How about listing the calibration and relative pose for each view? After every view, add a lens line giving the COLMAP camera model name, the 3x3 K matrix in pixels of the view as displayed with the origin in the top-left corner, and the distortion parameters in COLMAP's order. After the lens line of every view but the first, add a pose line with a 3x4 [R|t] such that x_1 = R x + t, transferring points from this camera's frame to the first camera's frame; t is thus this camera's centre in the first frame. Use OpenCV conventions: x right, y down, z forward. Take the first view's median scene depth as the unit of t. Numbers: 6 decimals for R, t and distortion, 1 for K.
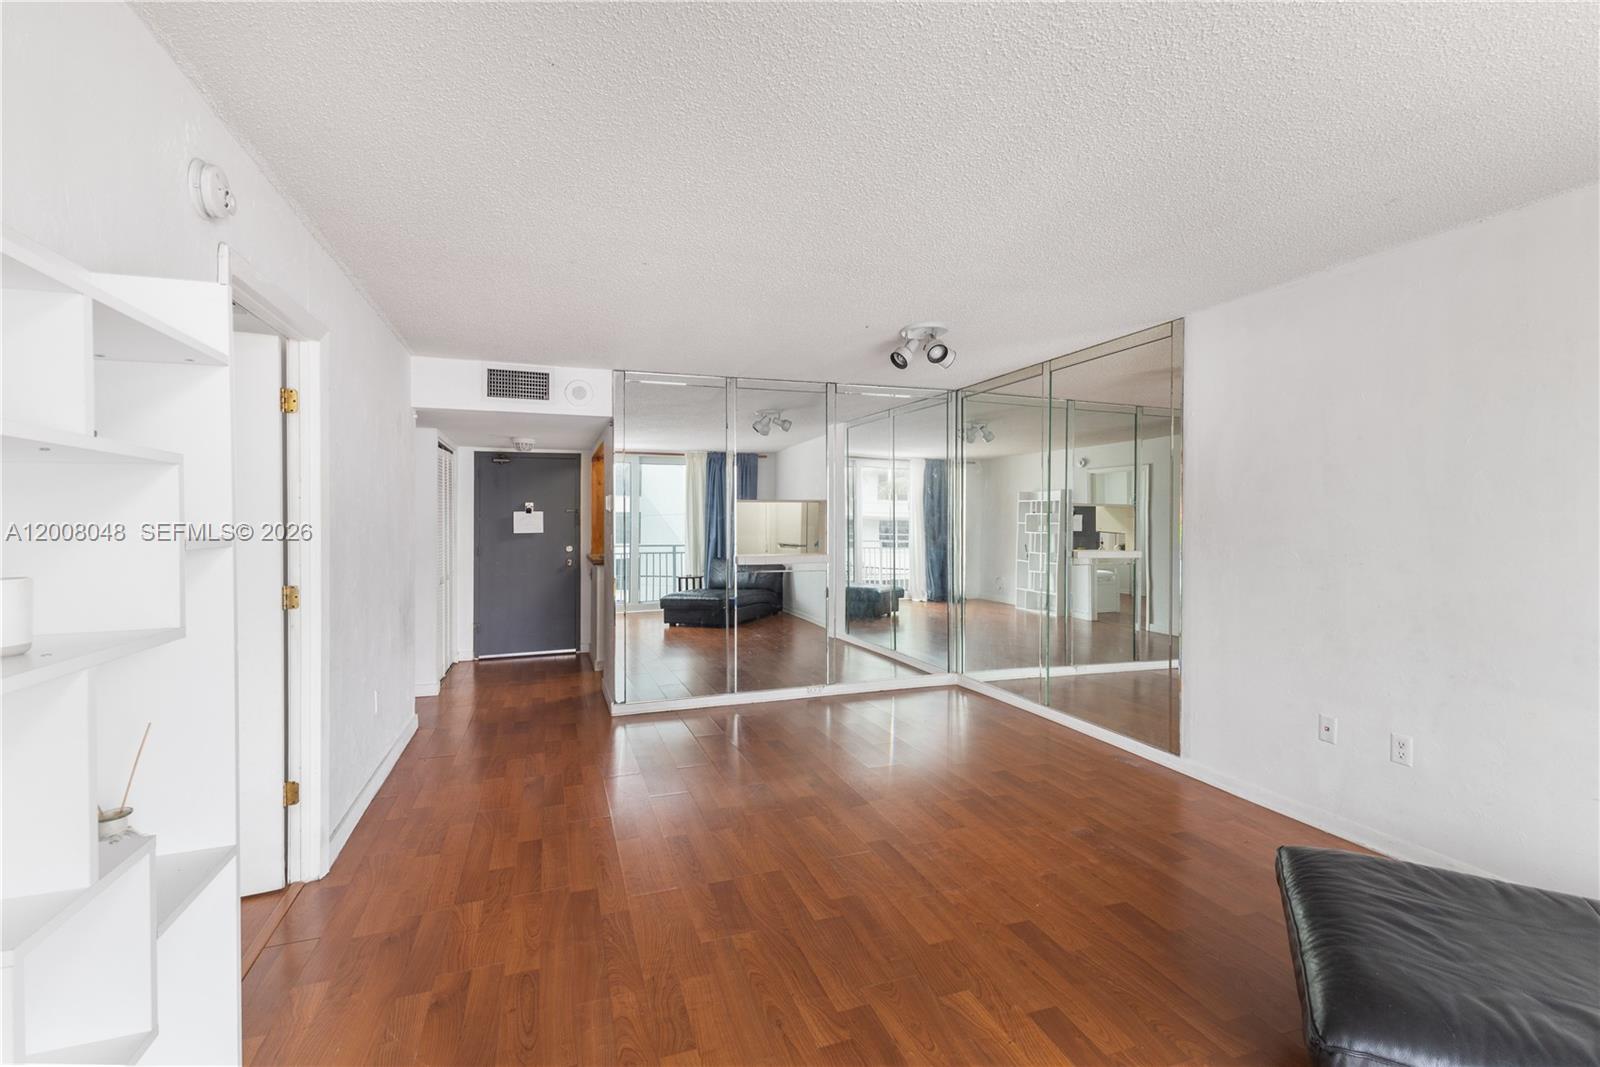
lens RADIAL K [[697.8, 0, 786.7], [0, 697.8, 524.2], [0, 0, 1]] dist [0.014914, -0.003116]
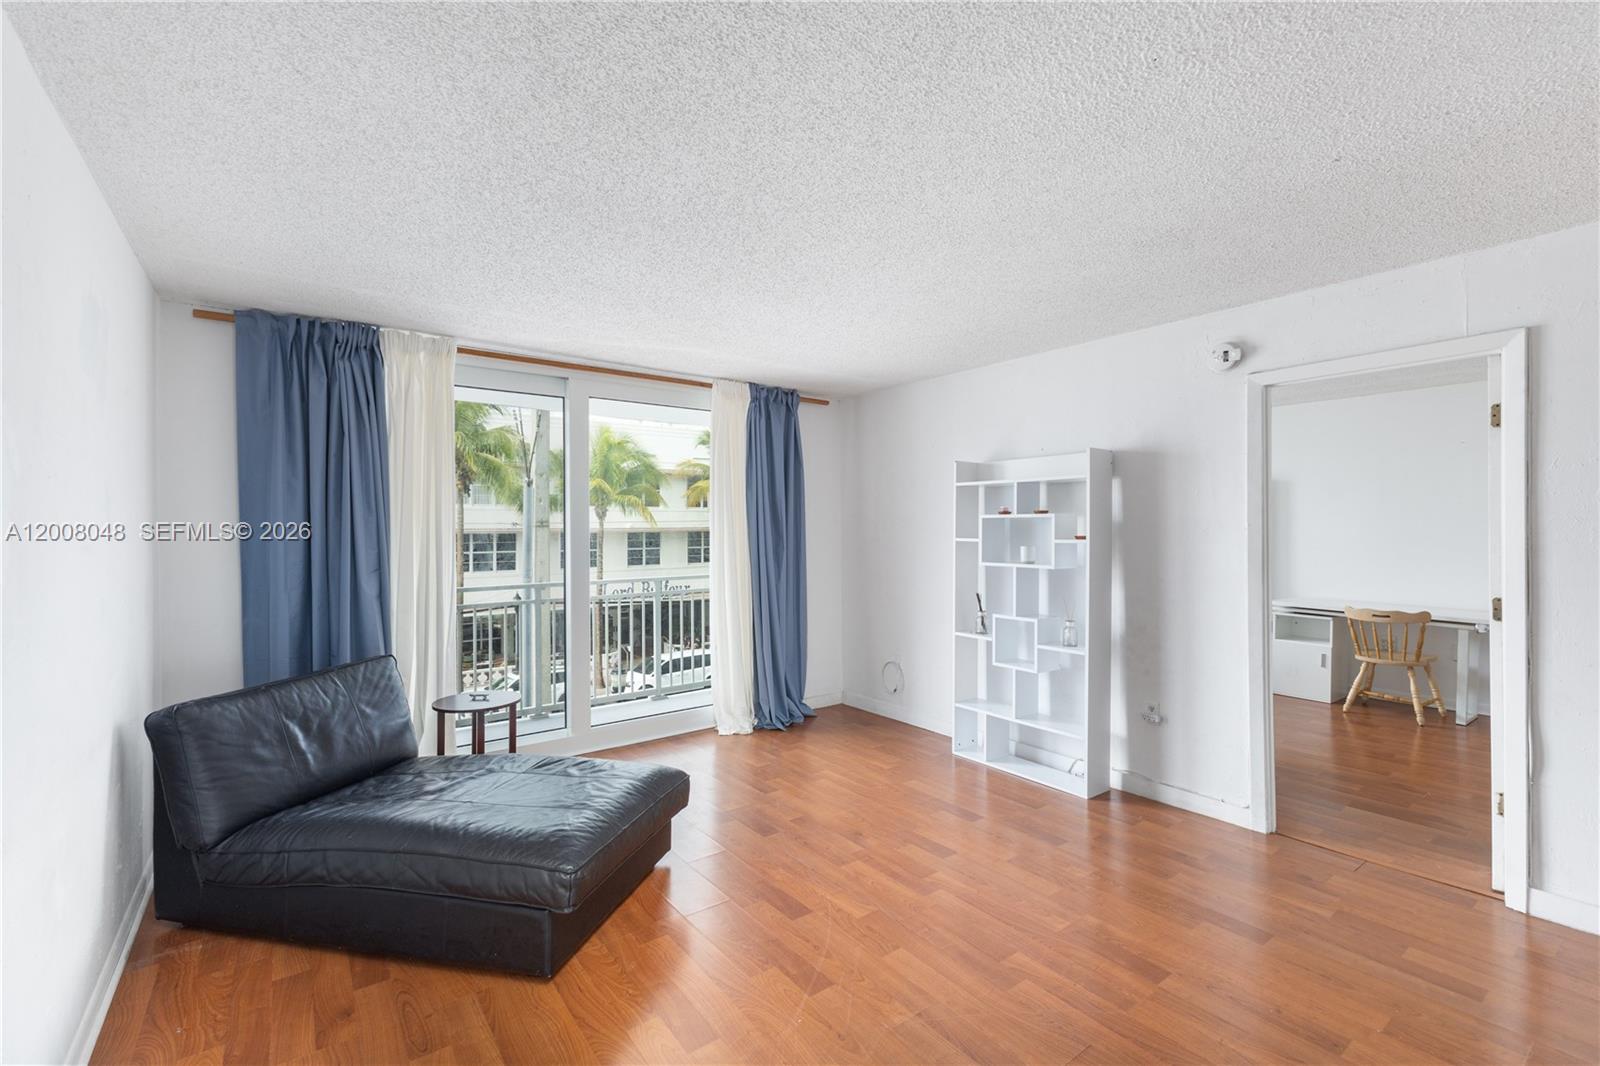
lens RADIAL K [[697.8, 0, 791.0], [0, 697.8, 527.4], [0, 0, 1]] dist [0.014914, -0.003116]
pose [[-0.953924, 0.005316, -0.300000, 0.634482], [0.002515, 0.999950, 0.009722, -0.031340], [0.300037, 0.008520, -0.953890, 1.840211]]
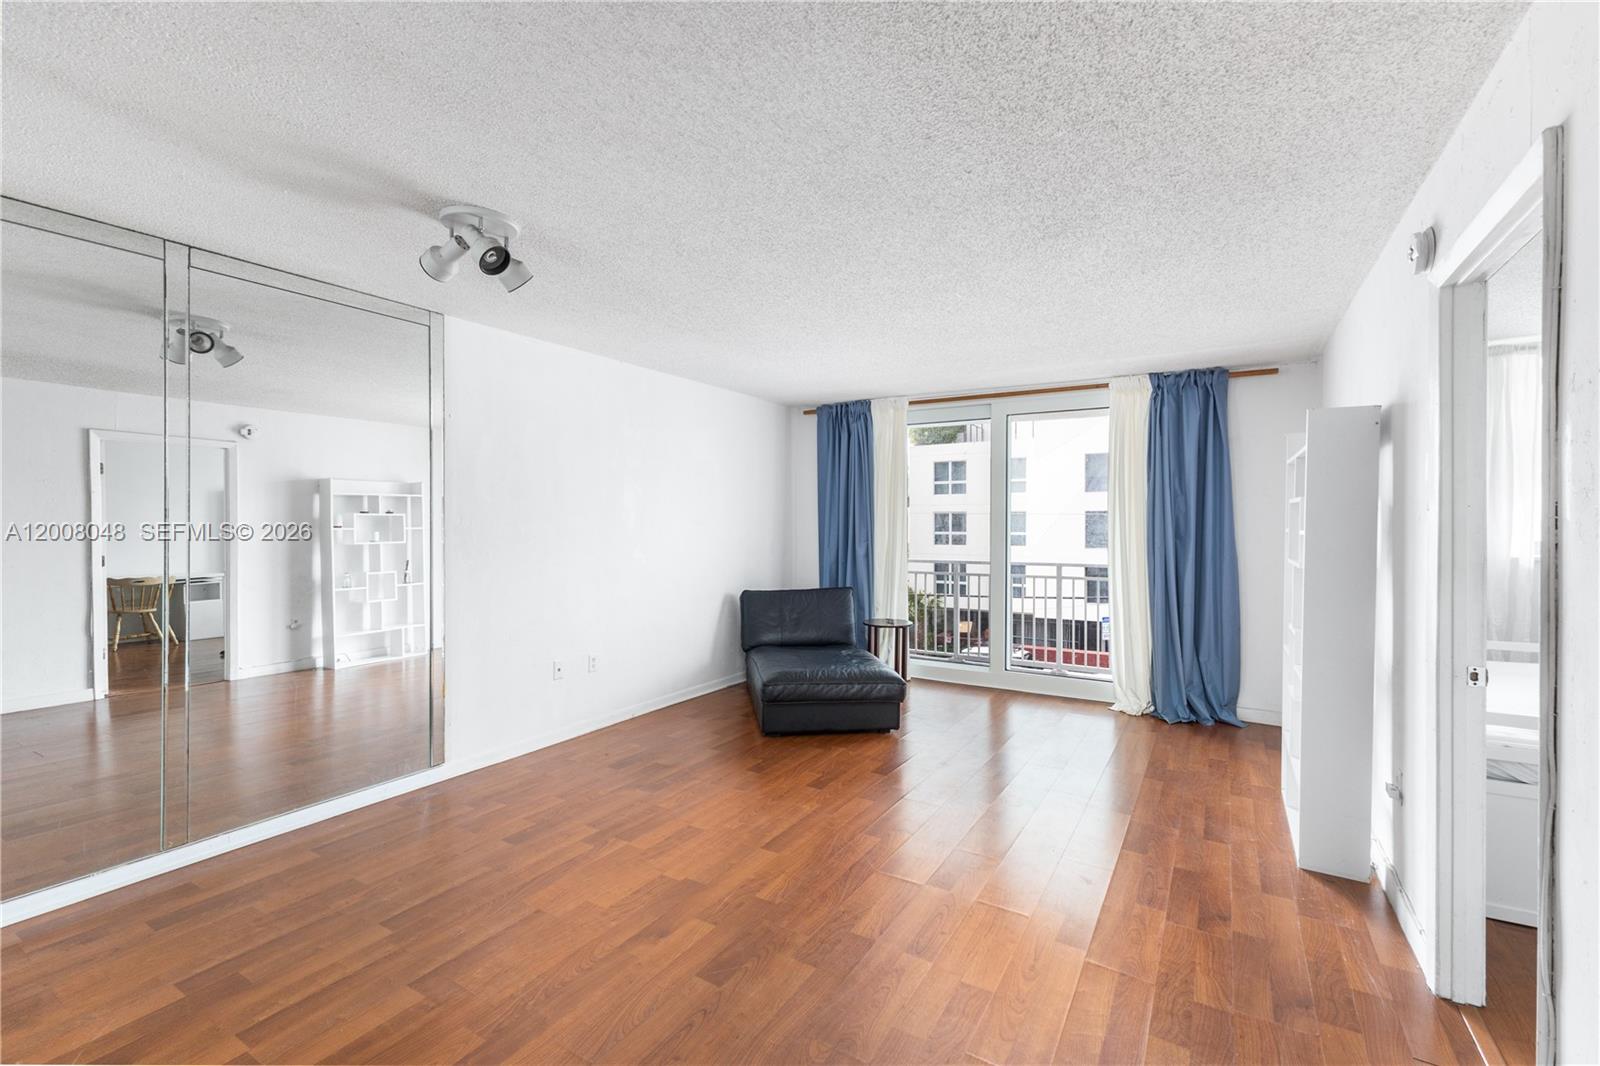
lens RADIAL K [[697.8, 0, 800.8], [0, 697.8, 525.4], [0, 0, 1]] dist [0.014914, -0.003116]
pose [[-0.636494, -0.005561, 0.771261, -0.819835], [0.007119, 0.999889, 0.013084, -0.019586], [-0.771248, 0.013819, -0.636384, 1.978486]]
